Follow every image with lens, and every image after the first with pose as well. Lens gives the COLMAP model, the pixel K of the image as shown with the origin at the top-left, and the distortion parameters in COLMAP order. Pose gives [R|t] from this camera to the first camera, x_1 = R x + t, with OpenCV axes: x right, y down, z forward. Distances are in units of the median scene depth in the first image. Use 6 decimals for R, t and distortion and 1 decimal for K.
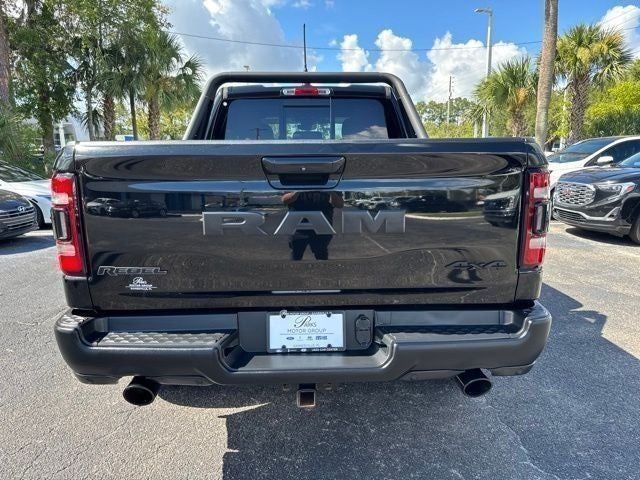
lens RADIAL K [[461.1, 0, 322.2], [0, 461.1, 238.8], [0, 0, 1]] dist [0.007540, -0.001449]
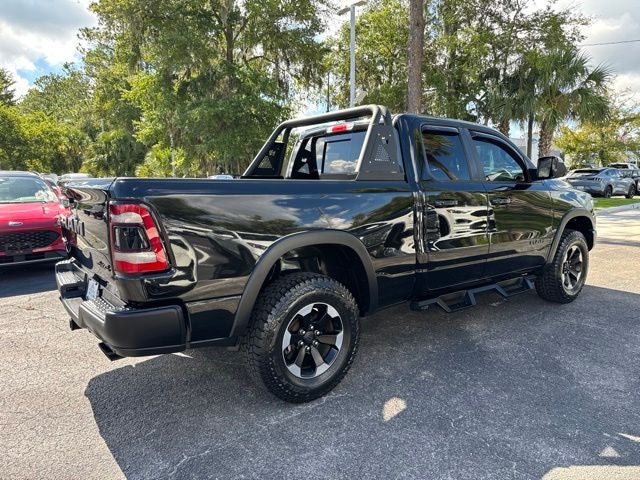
lens RADIAL K [[456.5, 0, 318.6], [0, 456.5, 239.9], [0, 0, 1]] dist [0.056732, -0.072556]
pose [[0.582363, 0.111414, -0.805258, 0.181227], [-0.141102, 0.989382, 0.034844, -0.016259], [0.800590, 0.093332, 0.591900, 0.065233]]
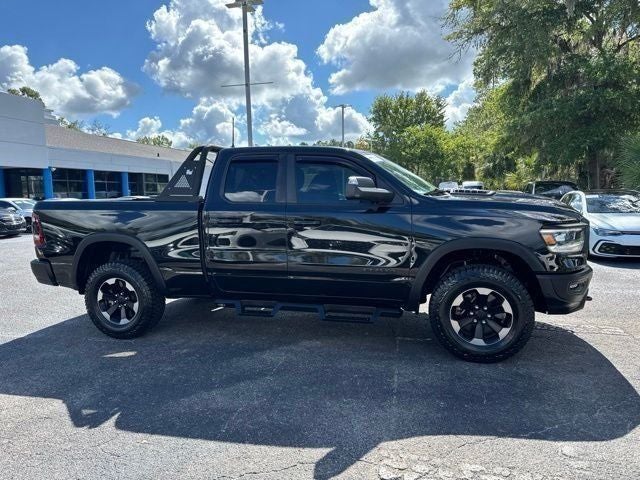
lens RADIAL K [[455.0, 0, 320.0], [0, 455.0, 240.0], [0, 0, 1]] dist [0.072541, -0.103274]
pose [[-0.293221, 0.118457, -0.948678, 0.266079], [-0.147594, 0.974789, 0.167337, -0.071464], [0.944583, 0.189086, -0.268345, 0.343886]]
